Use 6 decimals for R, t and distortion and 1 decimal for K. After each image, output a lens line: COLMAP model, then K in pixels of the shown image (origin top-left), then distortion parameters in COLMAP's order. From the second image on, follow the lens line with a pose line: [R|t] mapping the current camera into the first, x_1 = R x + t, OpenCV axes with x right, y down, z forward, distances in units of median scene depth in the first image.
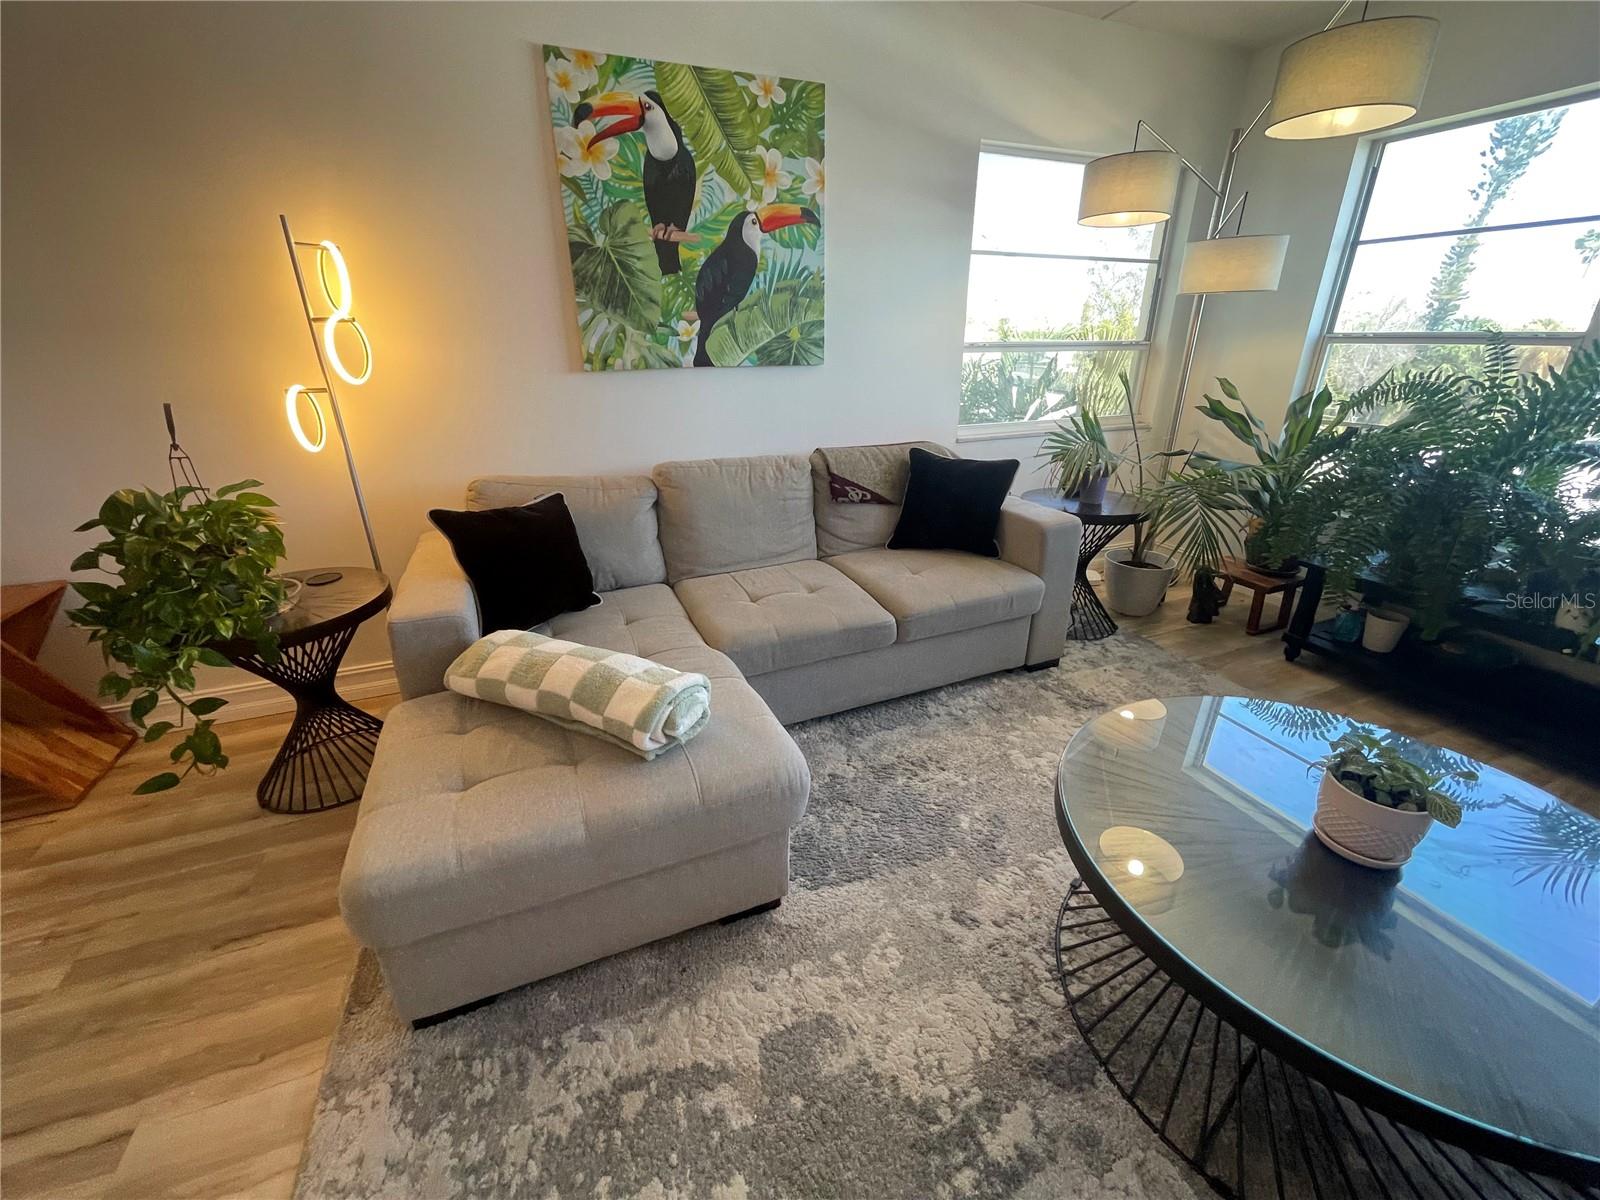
lens RADIAL K [[647.5, 0, 804.6], [0, 647.5, 597.7], [0, 0, 1]] dist [-0.001101, -0.000024]
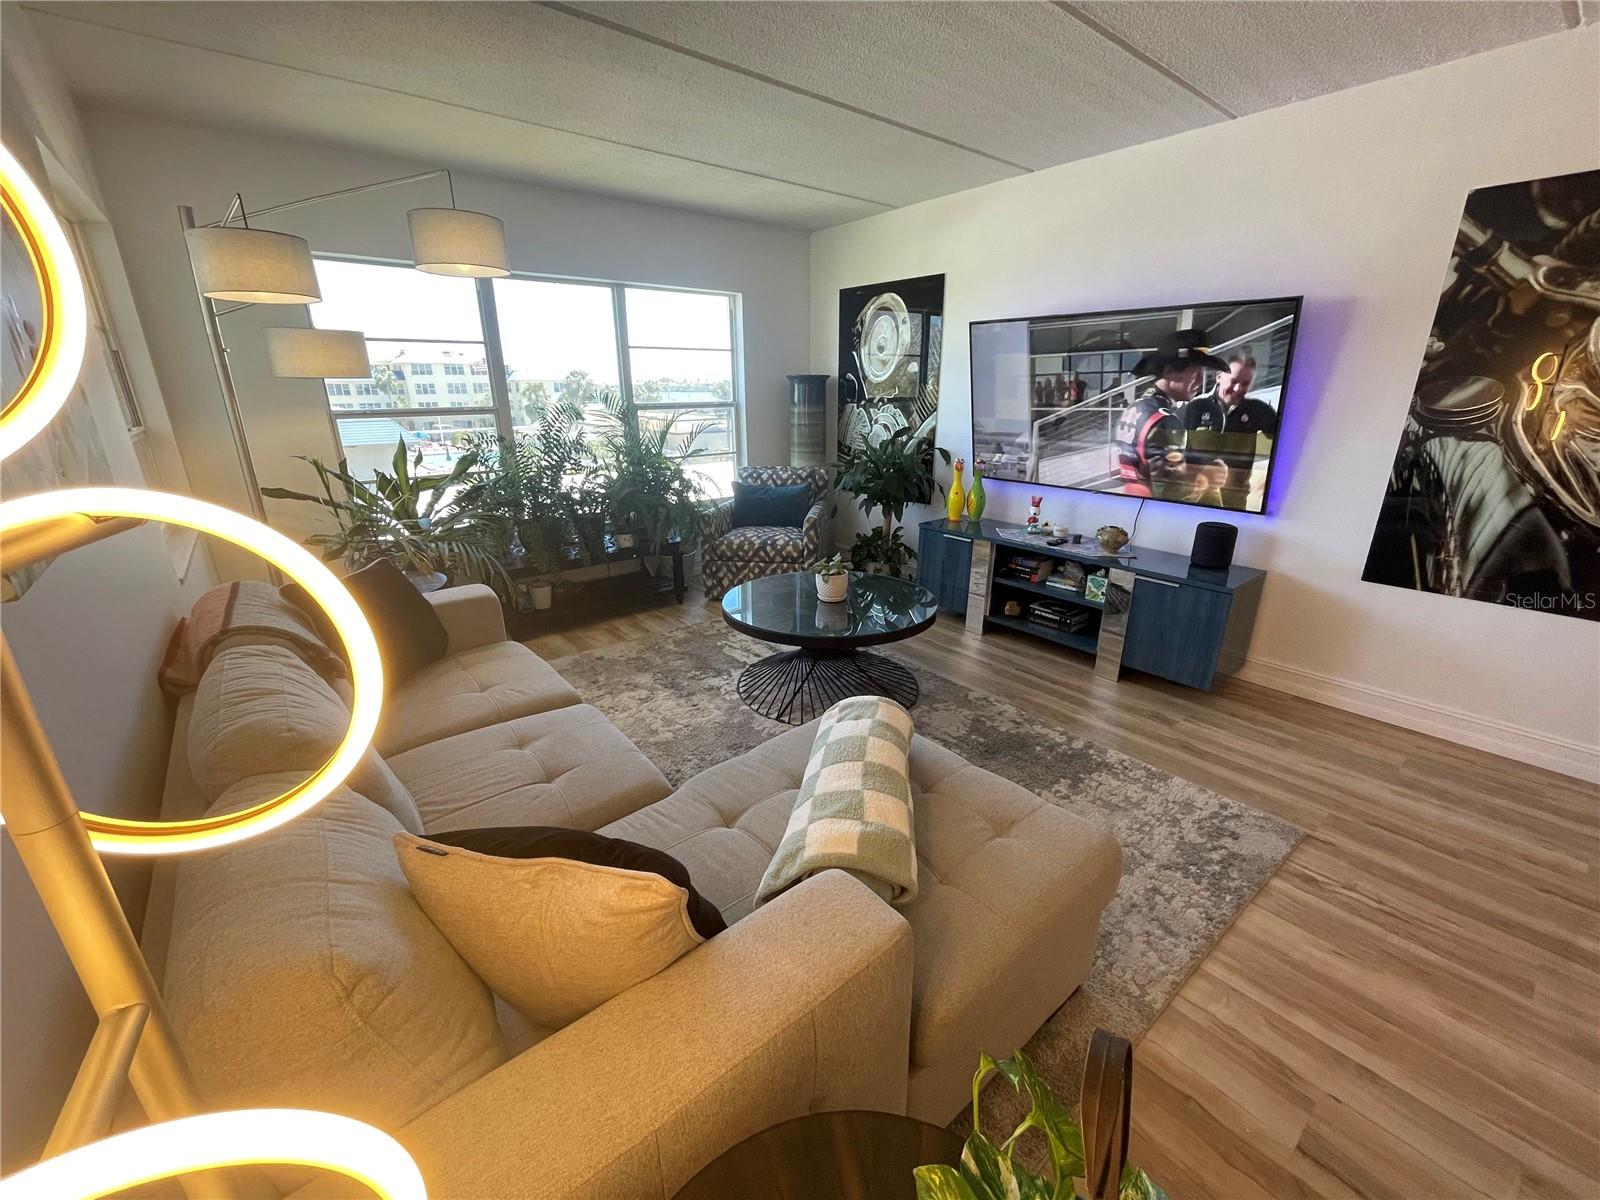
lens RADIAL K [[643.3, 0, 804.4], [0, 643.3, 602.6], [0, 0, 1]] dist [-0.002697, -0.000376]
pose [[-0.287288, -0.297357, 0.910519, -0.725046], [0.368372, 0.843182, 0.391595, -0.323261], [-0.884177, 0.447910, -0.132698, 0.700869]]
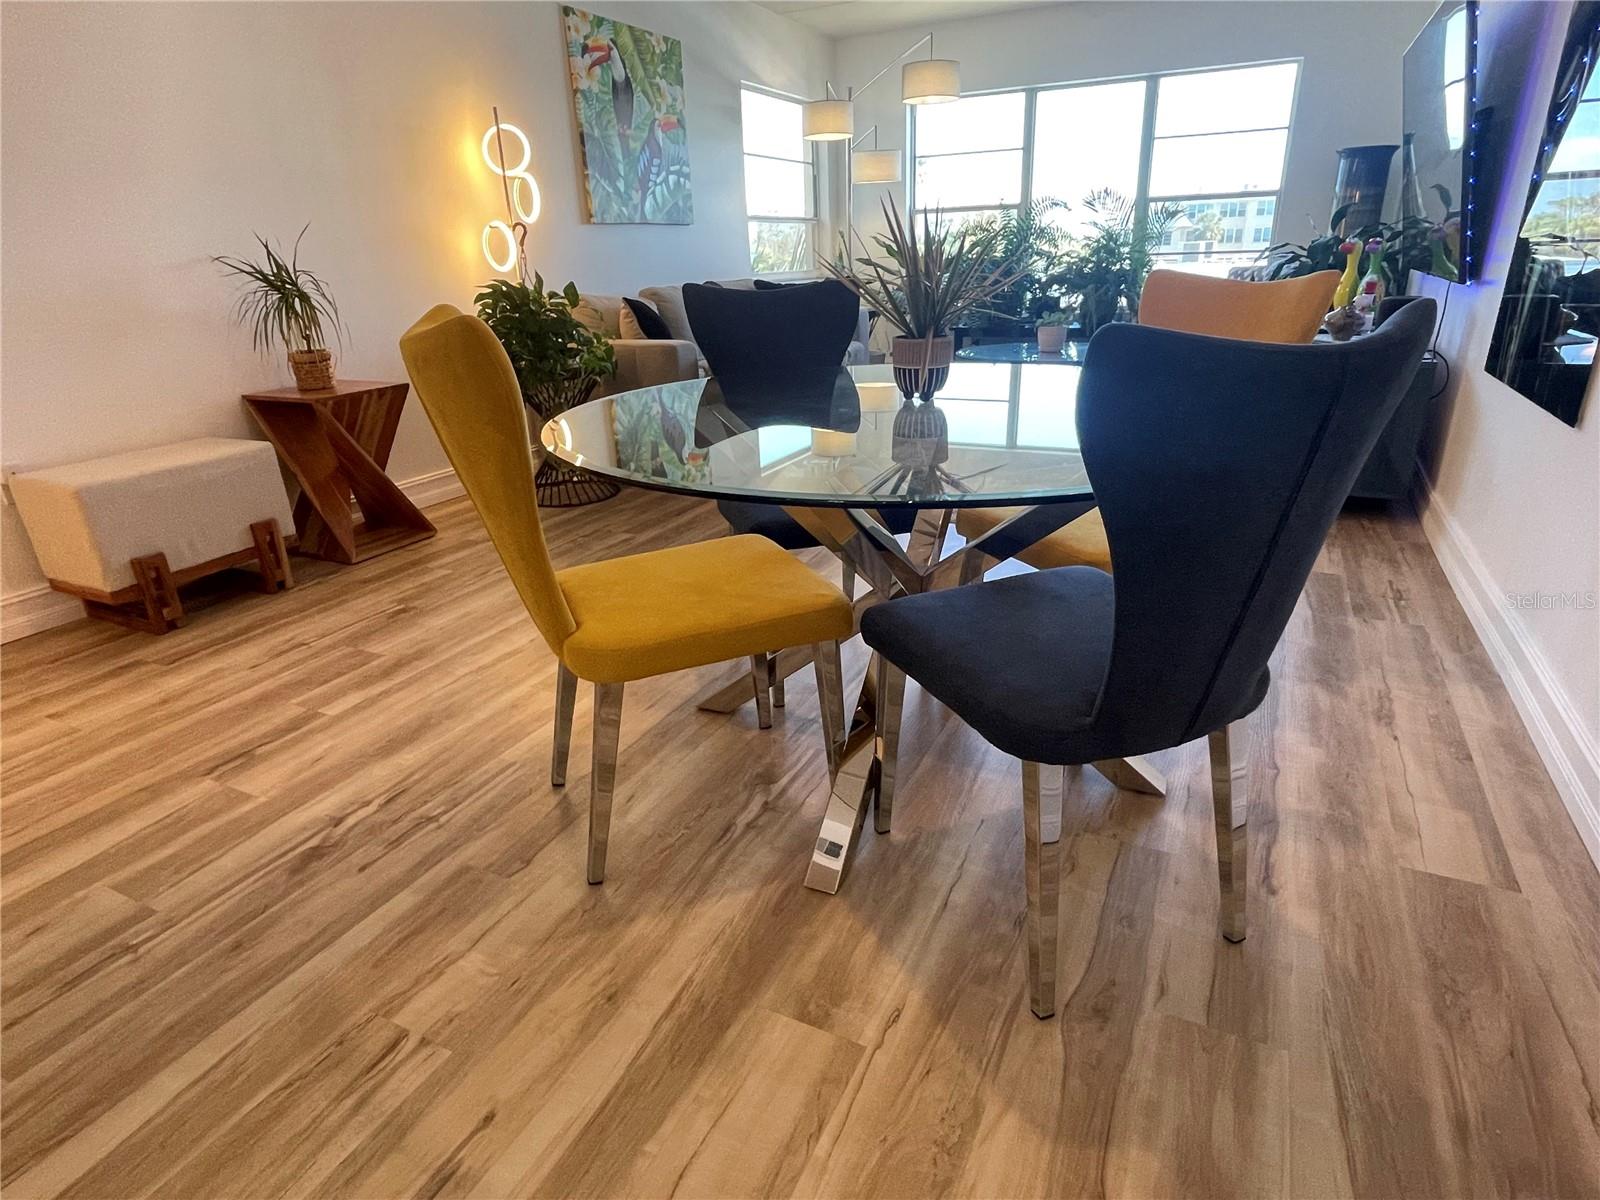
lens RADIAL K [[879.0, 0, 809.2], [0, 879.0, 606.1], [0, 0, 1]] dist [-0.009229, -0.001906]
pose [[0.754122, -0.264524, 0.601105, -1.360542], [0.276724, 0.958062, 0.074441, 0.440022], [-0.595587, 0.110203, 0.795695, -0.713187]]
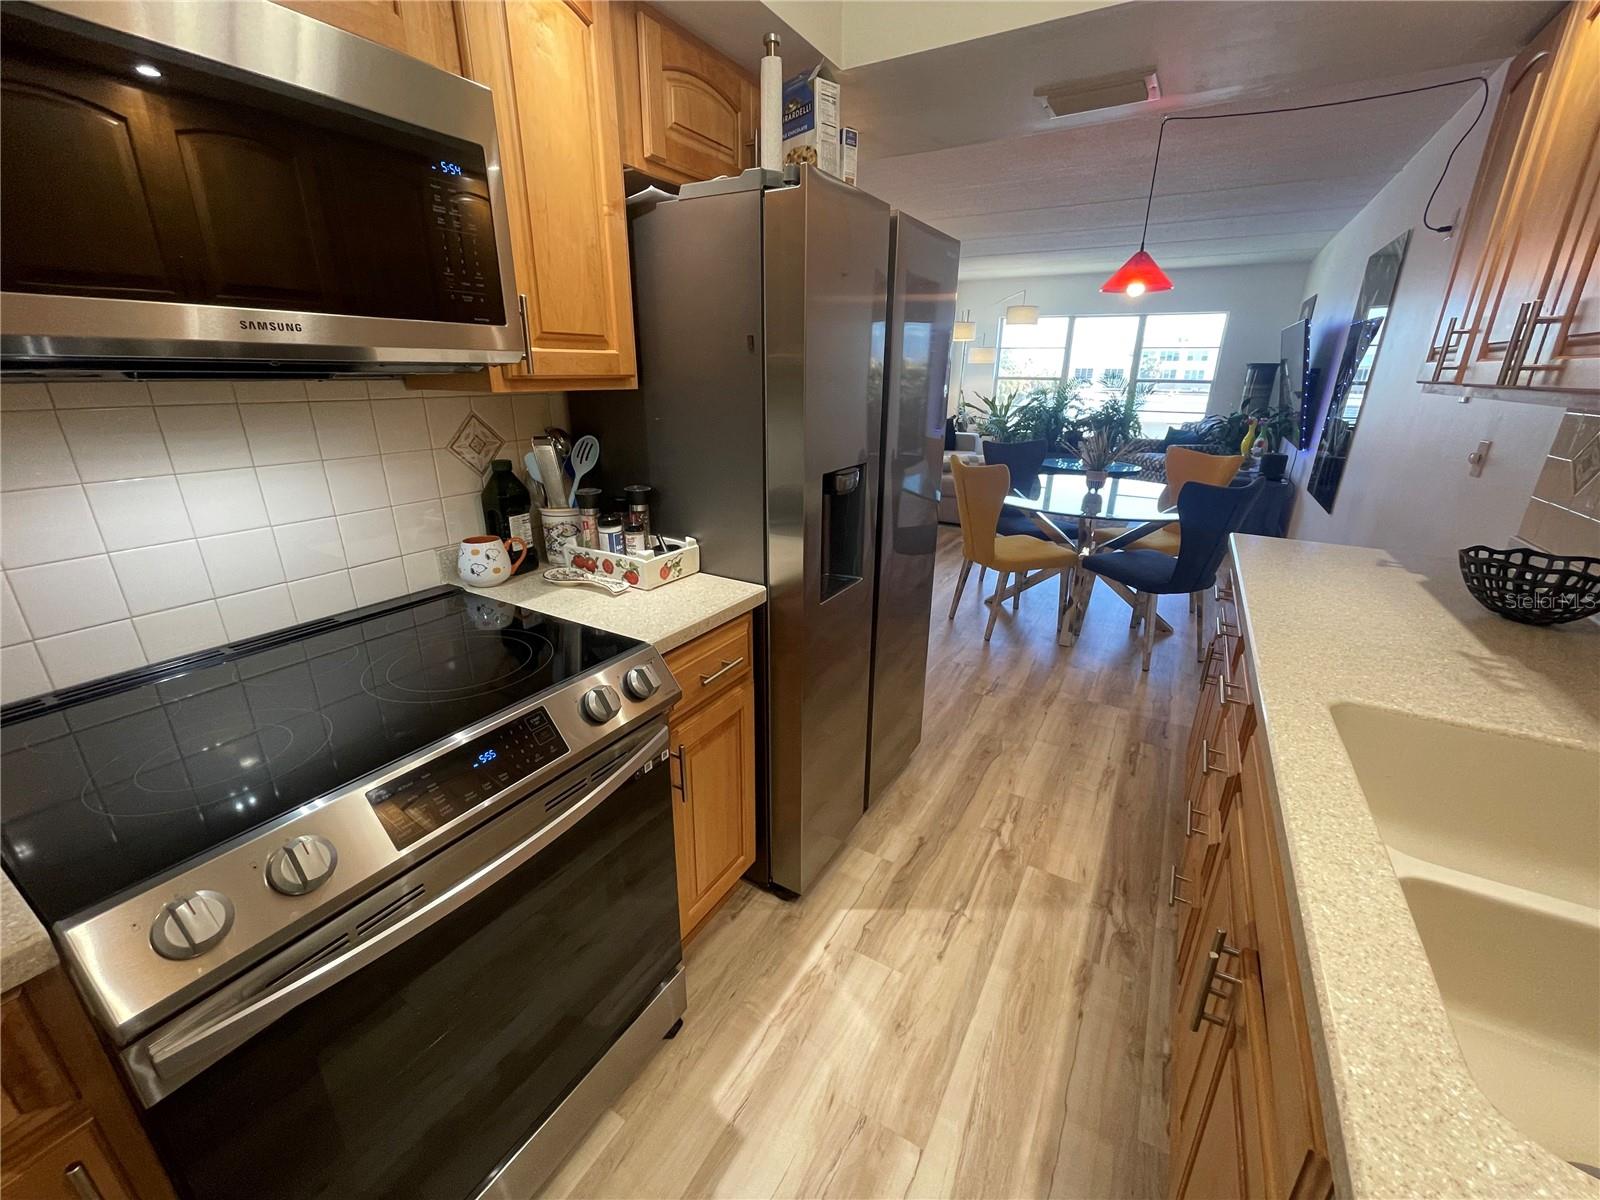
lens RADIAL K [[646.5, 0, 802.6], [0, 646.5, 601.6], [0, 0, 1]] dist [-0.022901, -0.000061]
pose [[0.801197, -0.191335, 0.566987, -2.279189], [0.216480, 0.976005, 0.023458, 0.429798], [-0.557871, 0.103947, 0.823393, -1.057737]]
